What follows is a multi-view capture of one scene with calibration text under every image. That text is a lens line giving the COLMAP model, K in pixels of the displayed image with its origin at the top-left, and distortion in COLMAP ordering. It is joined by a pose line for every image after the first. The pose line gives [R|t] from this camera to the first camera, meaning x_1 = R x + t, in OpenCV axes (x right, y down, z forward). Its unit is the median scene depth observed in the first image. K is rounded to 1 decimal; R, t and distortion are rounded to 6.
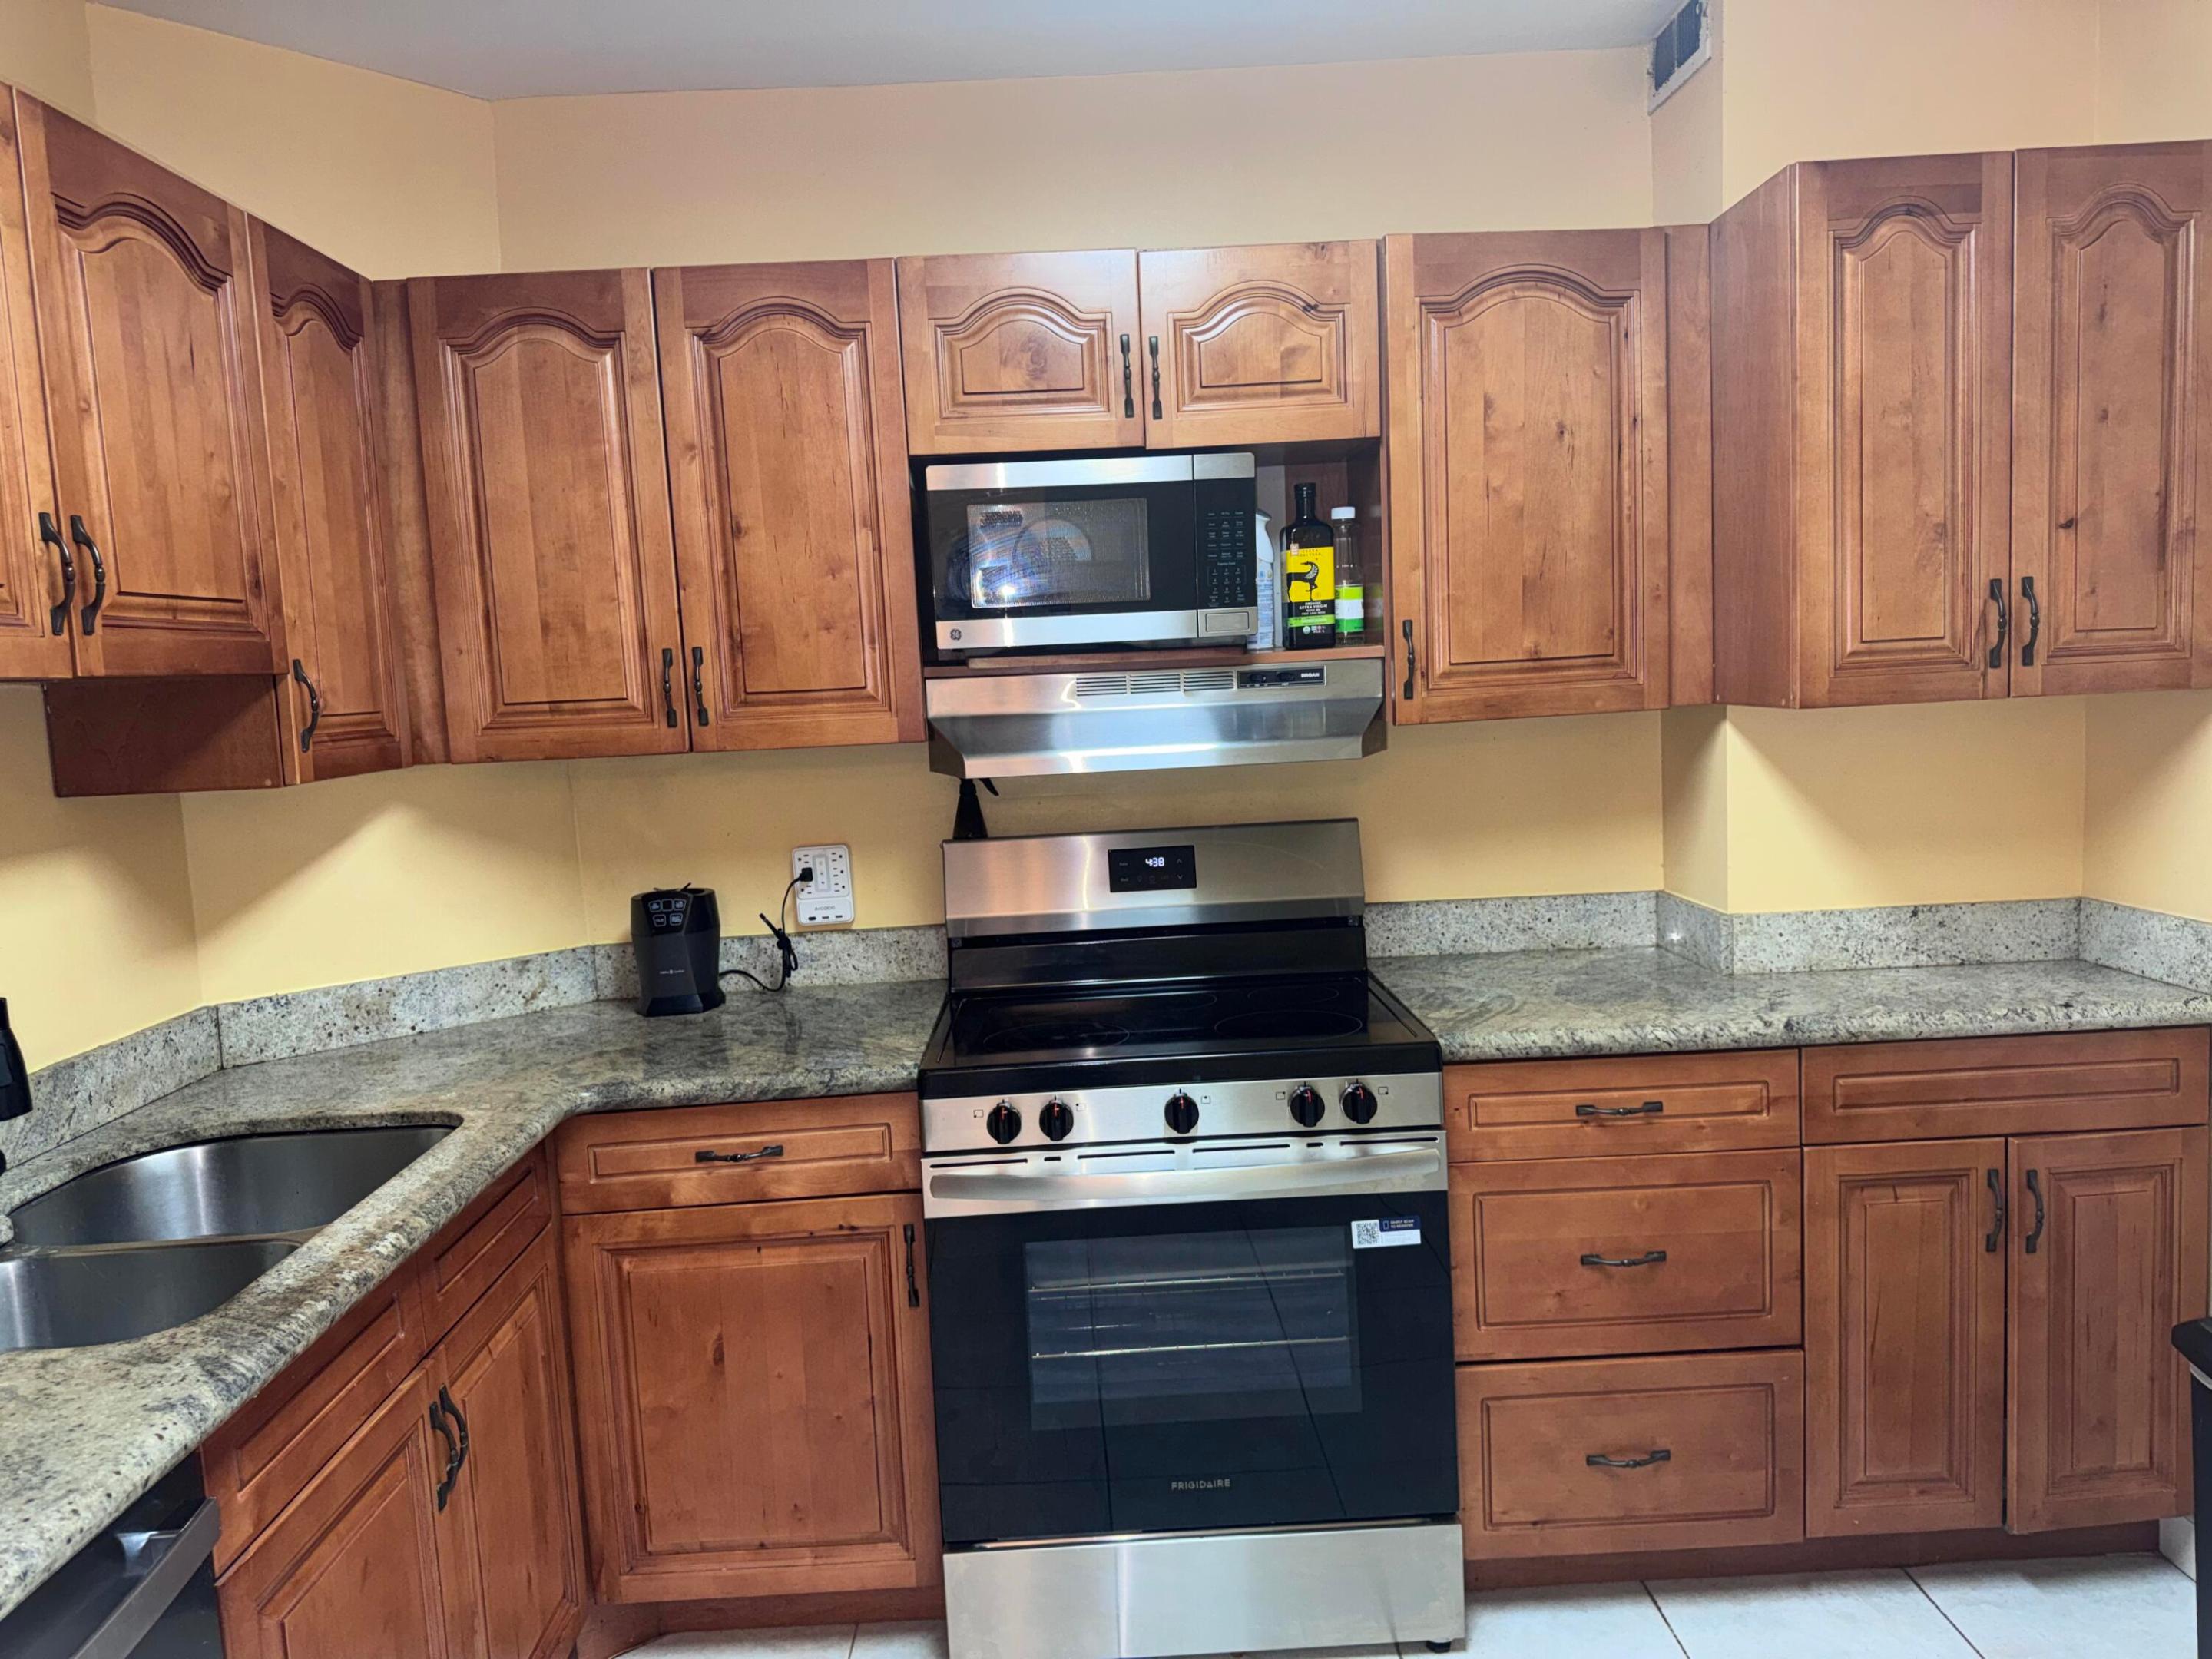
lens RADIAL K [[1559.2, 0, 1101.3], [0, 1559.2, 833.3], [0, 0, 1]] dist [0.108687, -0.174582]
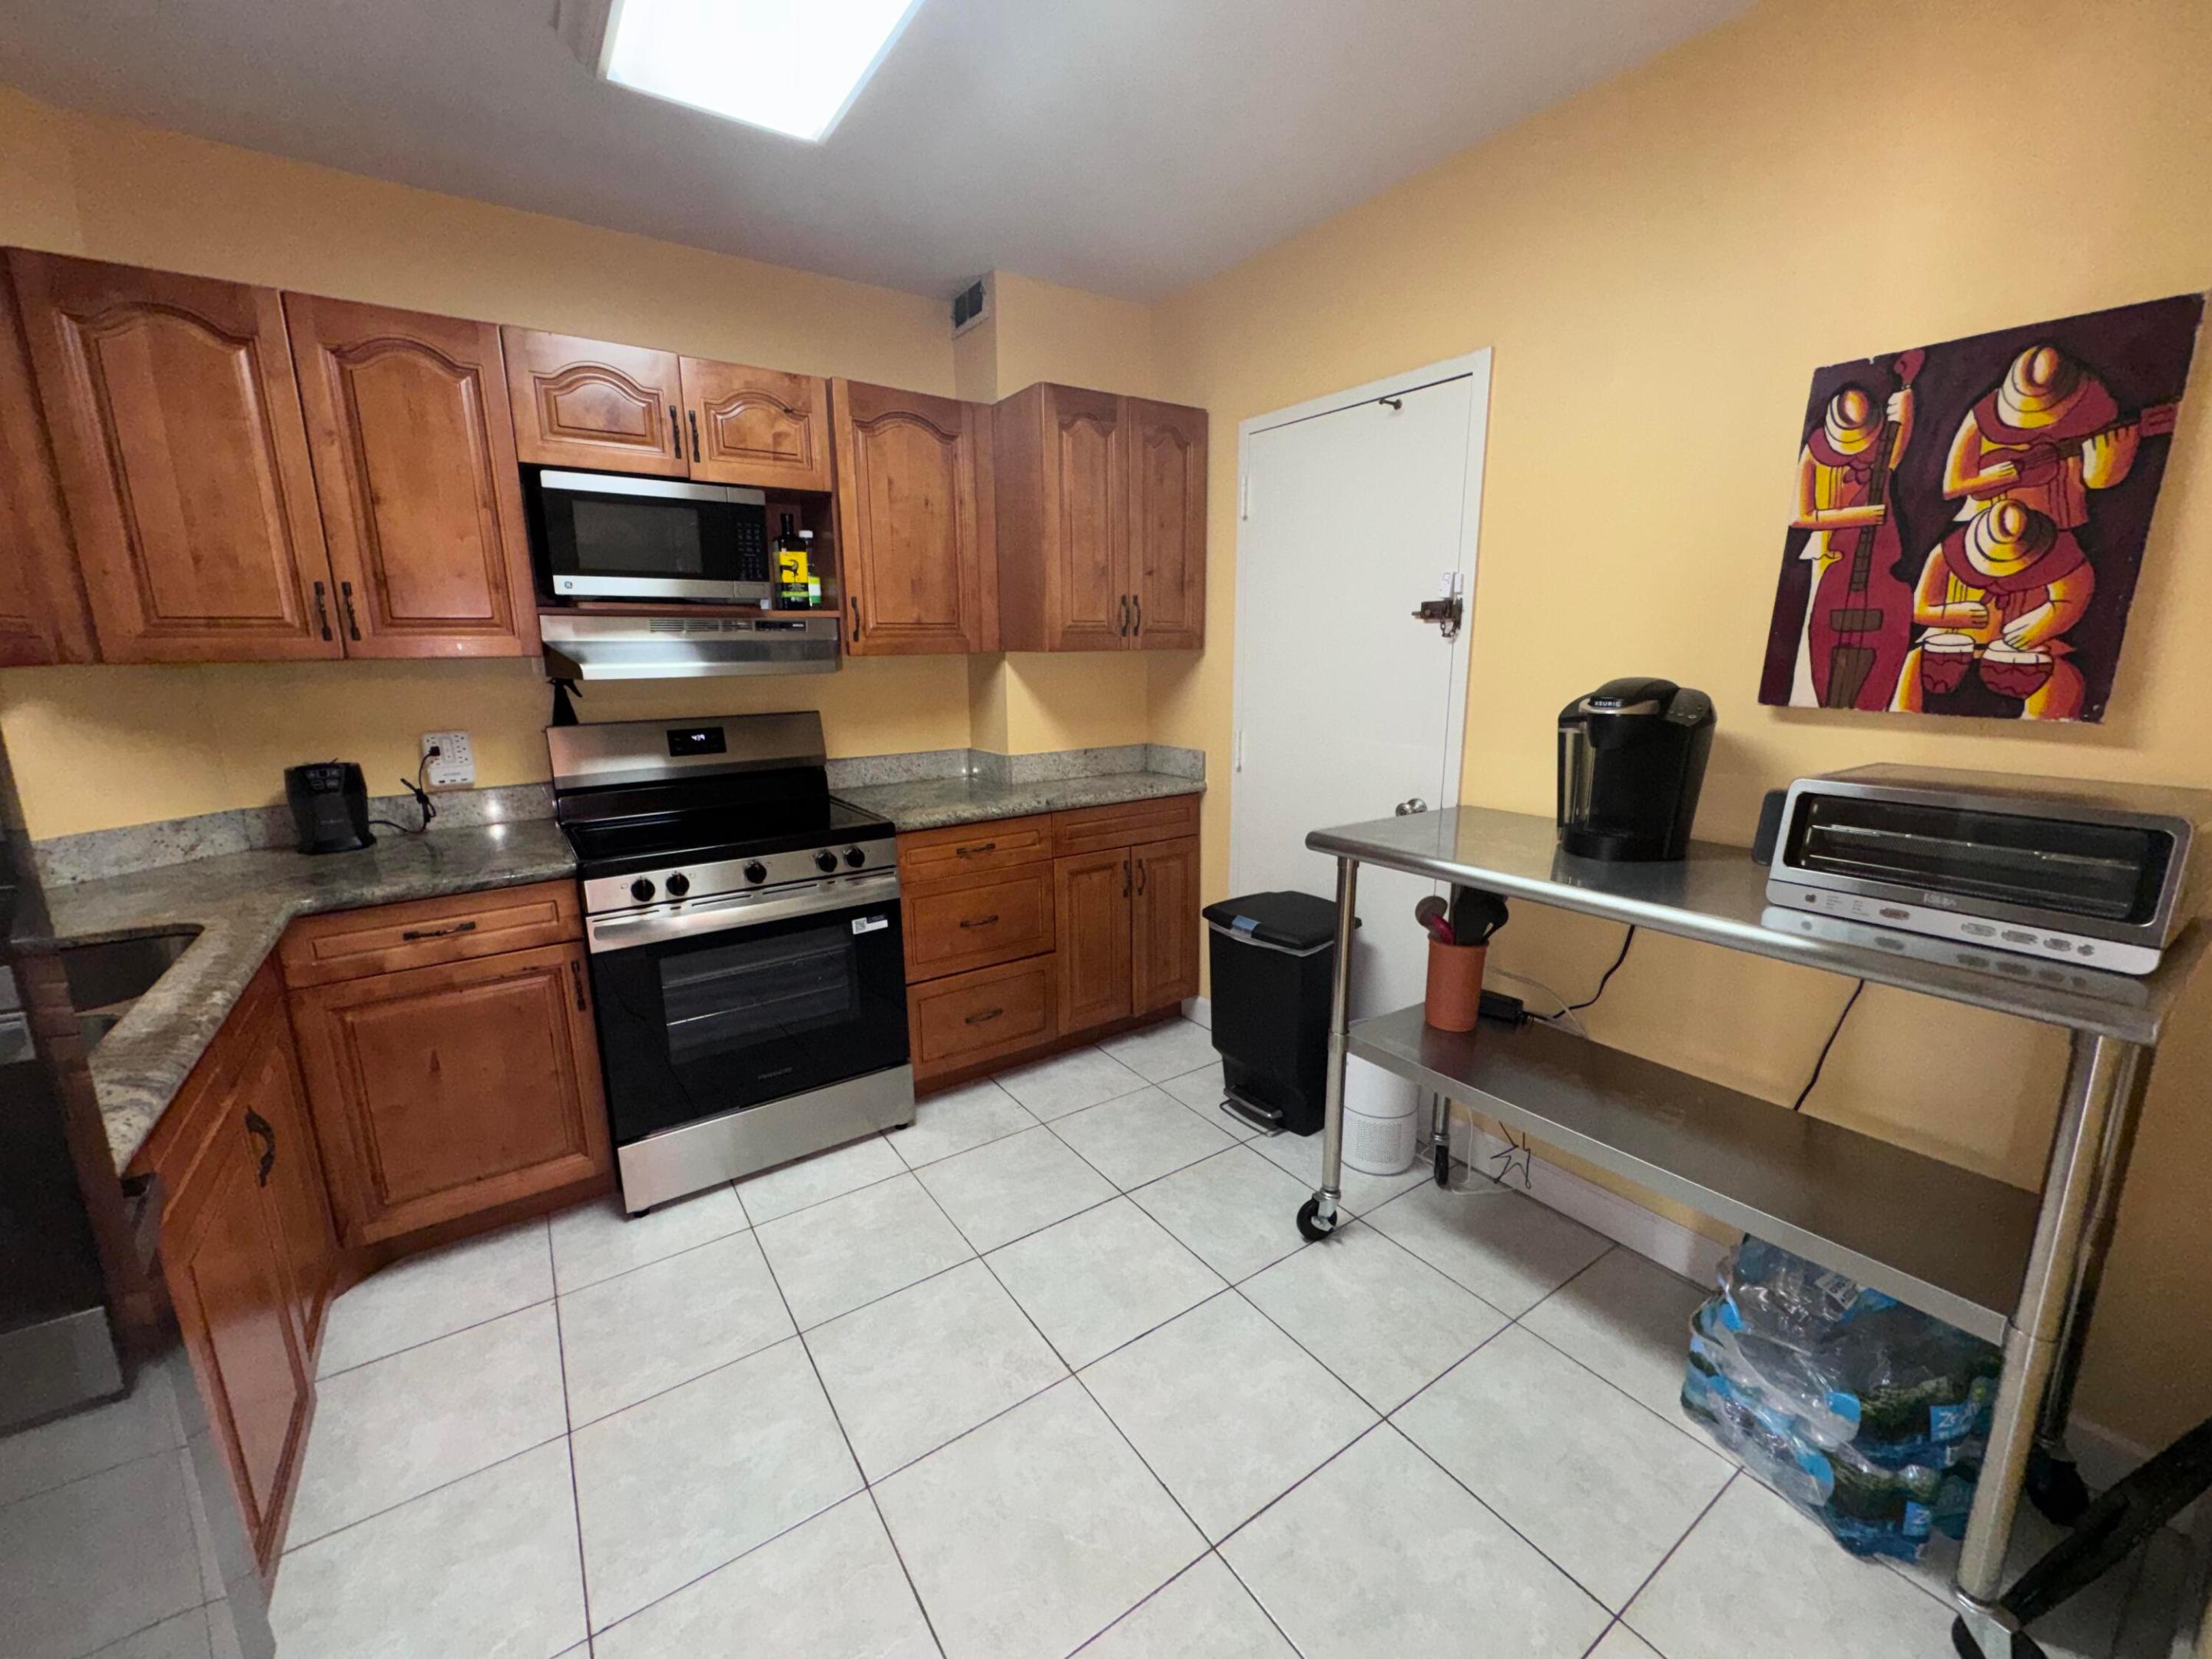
lens RADIAL K [[887.3, 0, 1106.0], [0, 887.3, 829.5], [0, 0, 1]] dist [-0.002474, 0.000091]
pose [[0.830375, -0.075123, 0.552118, -0.152912], [0.025815, 0.994993, 0.096557, 0.041181], [-0.556607, -0.065925, 0.828156, -0.034868]]
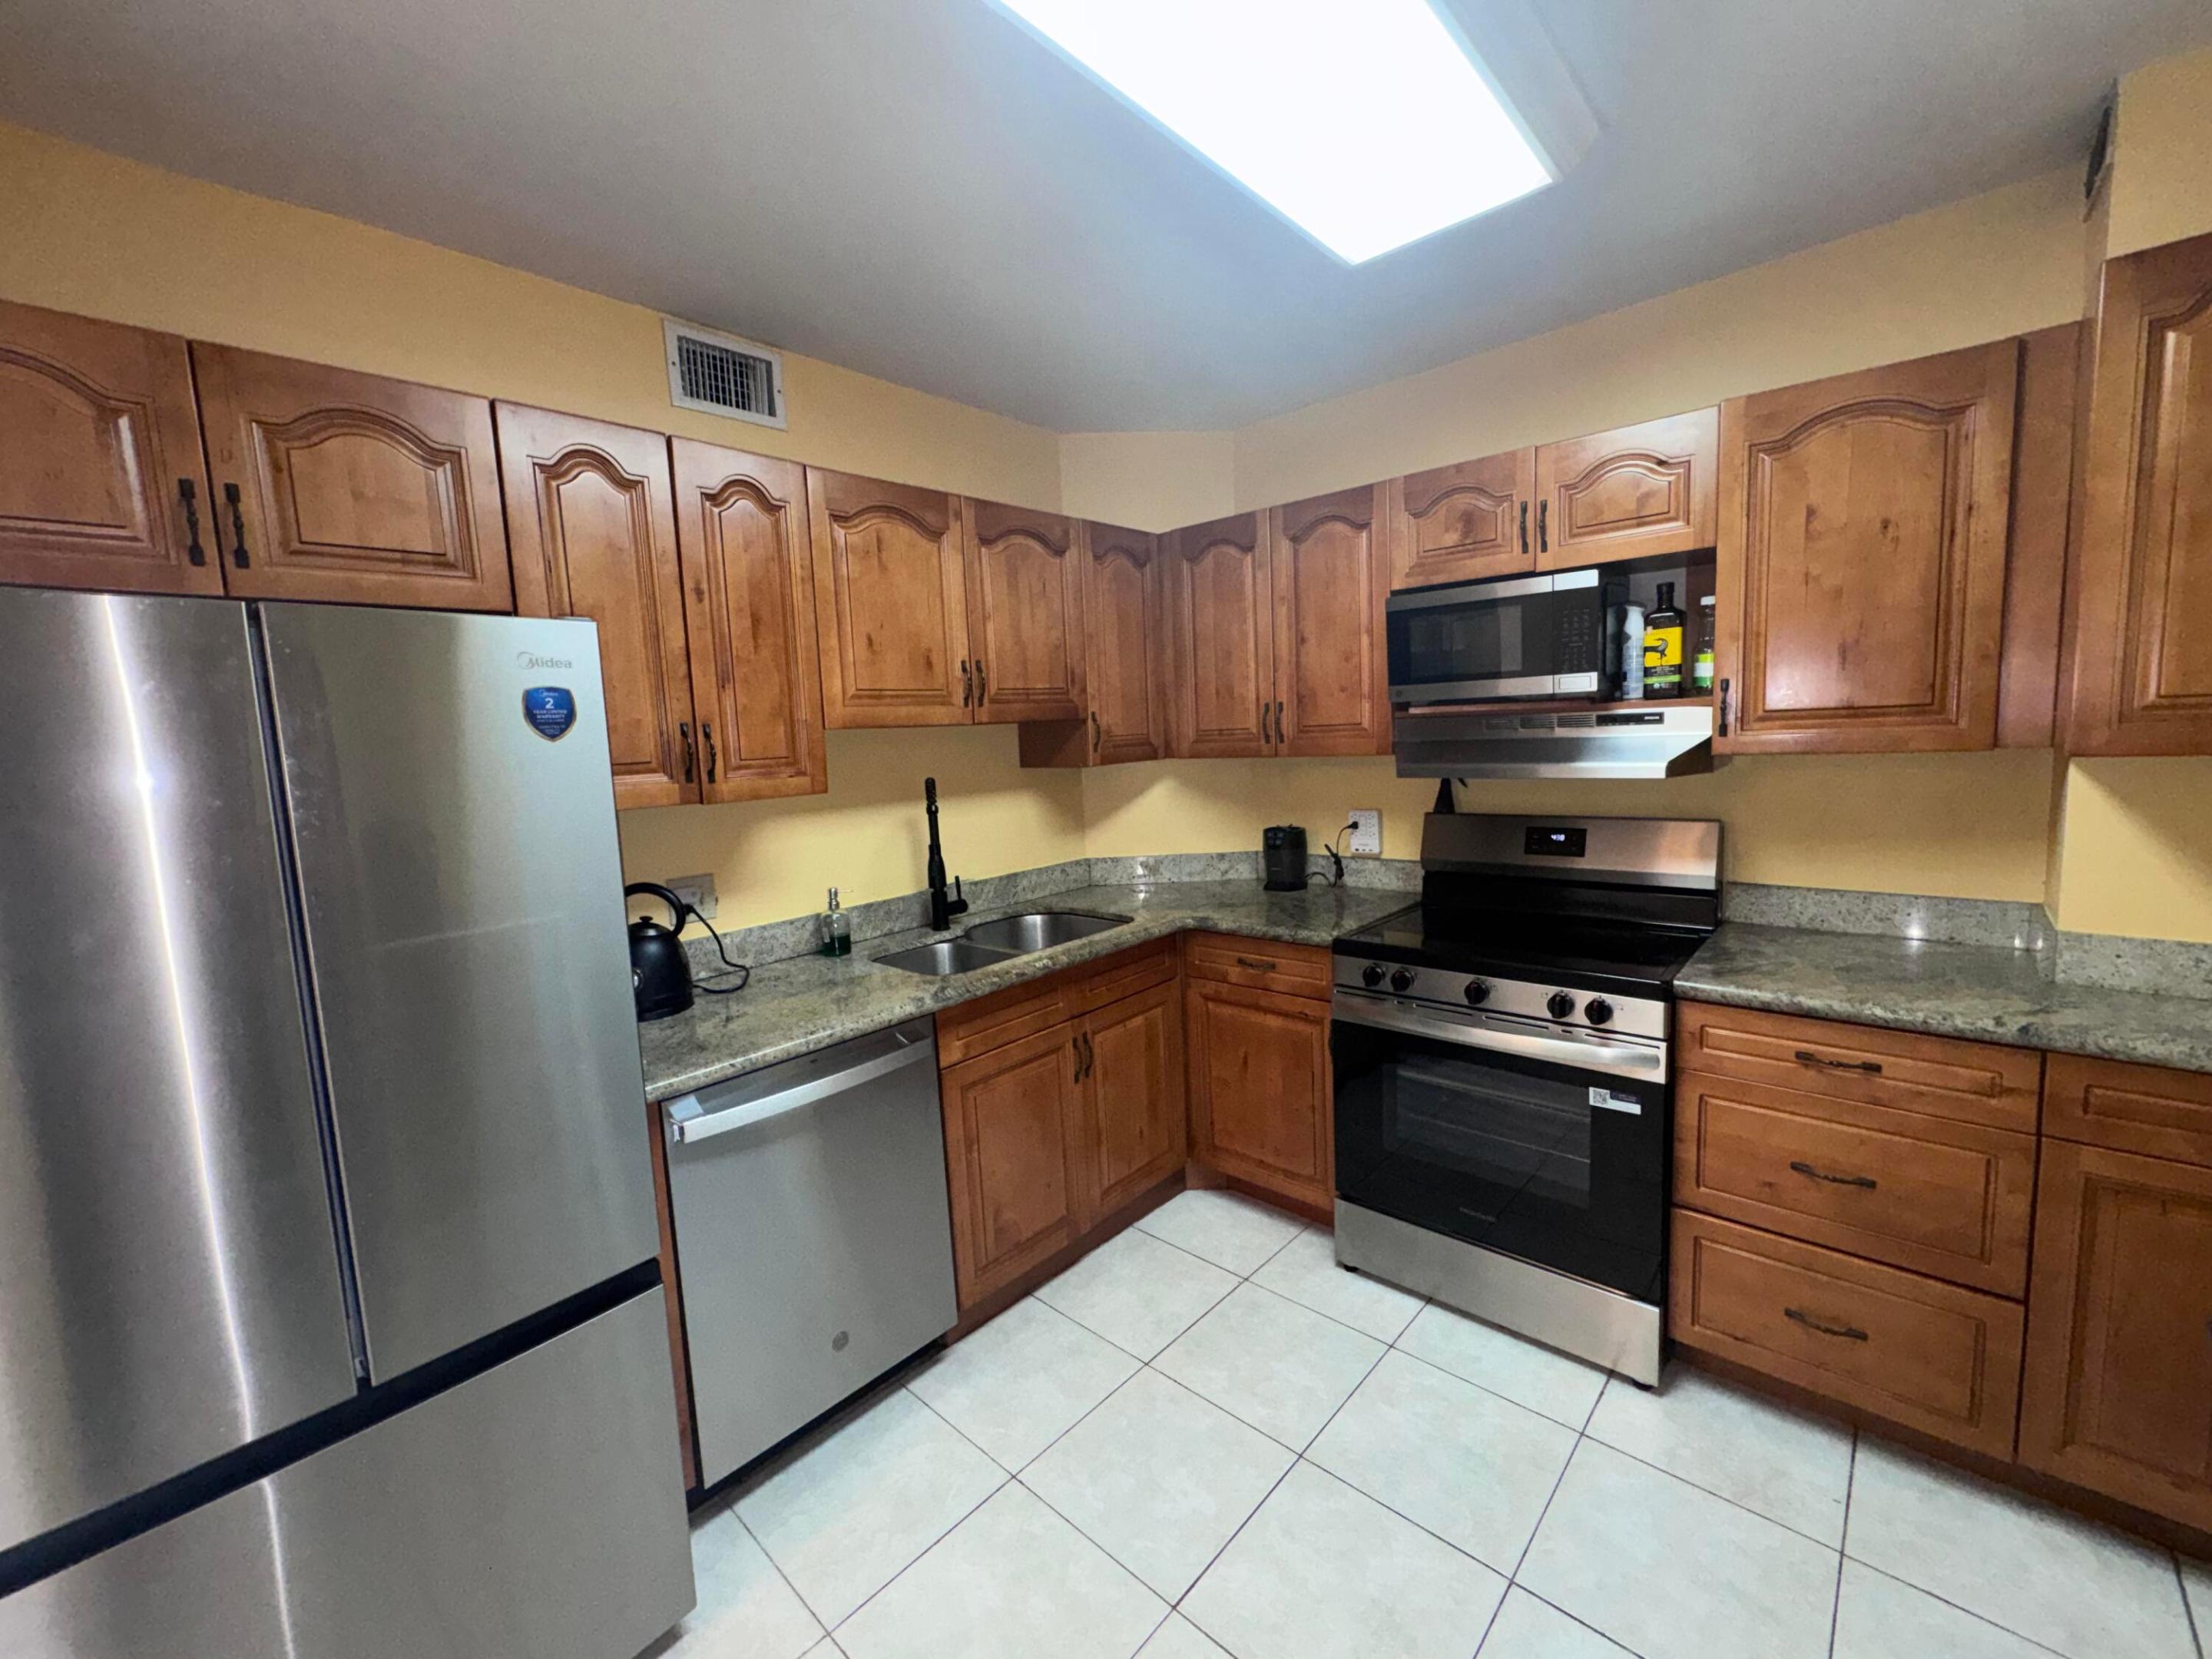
lens RADIAL K [[887.3, 0, 1106.0], [0, 887.3, 829.5], [0, 0, 1]] dist [-0.002474, 0.000091]
pose [[0.725707, 0.091780, -0.681855, 0.350345], [-0.059071, 0.995714, 0.071156, -0.028720], [0.685464, -0.011361, 0.728018, 0.063330]]
